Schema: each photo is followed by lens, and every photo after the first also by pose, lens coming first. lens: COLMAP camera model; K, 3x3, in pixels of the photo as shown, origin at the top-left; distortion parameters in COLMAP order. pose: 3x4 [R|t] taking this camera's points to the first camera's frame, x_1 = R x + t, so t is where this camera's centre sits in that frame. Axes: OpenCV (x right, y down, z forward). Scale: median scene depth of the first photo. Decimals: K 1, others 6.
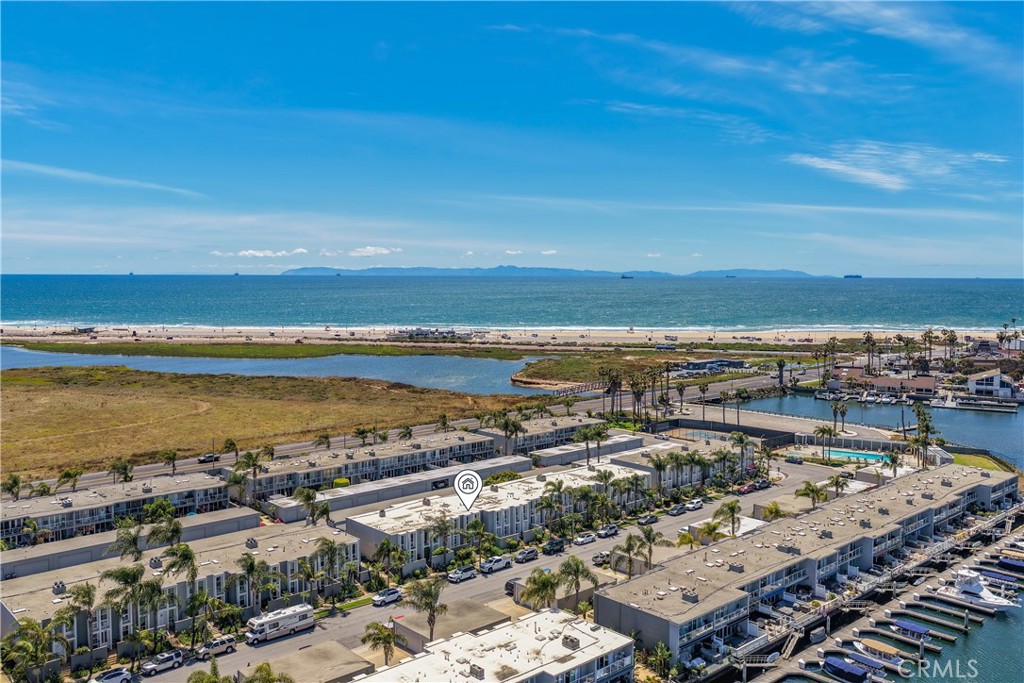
lens RADIAL K [[873.2, 0, 512.0], [0, 873.2, 341.5], [0, 0, 1]] dist [0.006665, 0.011051]
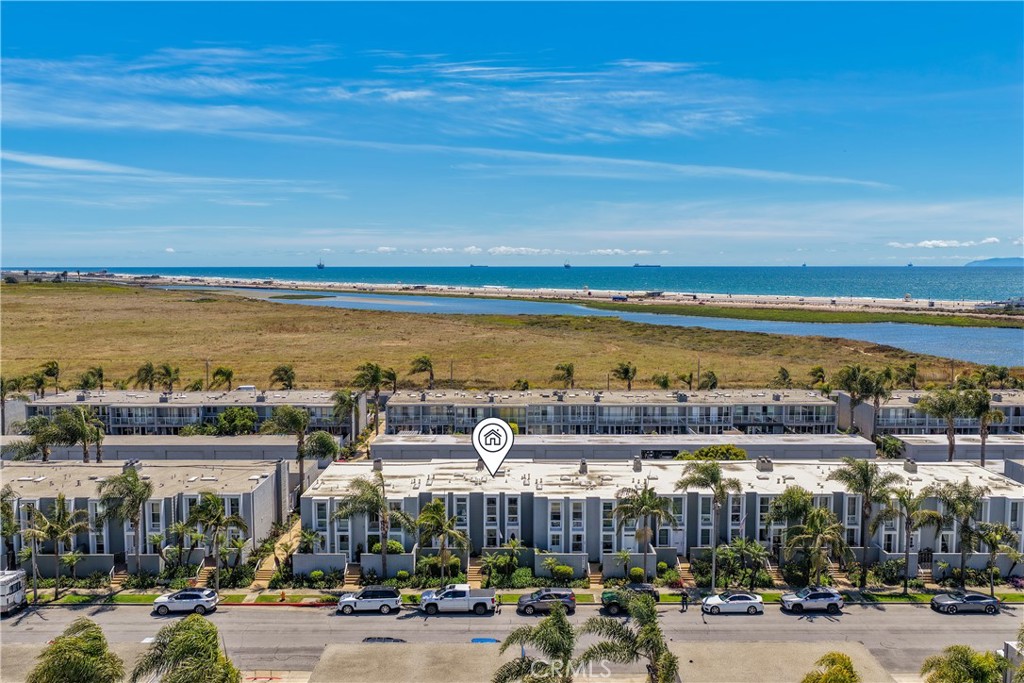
lens RADIAL K [[873.2, 0, 512.0], [0, 873.2, 341.5], [0, 0, 1]] dist [0.006665, 0.011051]
pose [[0.769563, 0.059788, -0.635766, 0.265802], [-0.046250, 0.998211, 0.037889, 0.083622], [0.636894, 0.000246, 0.770951, 0.590474]]
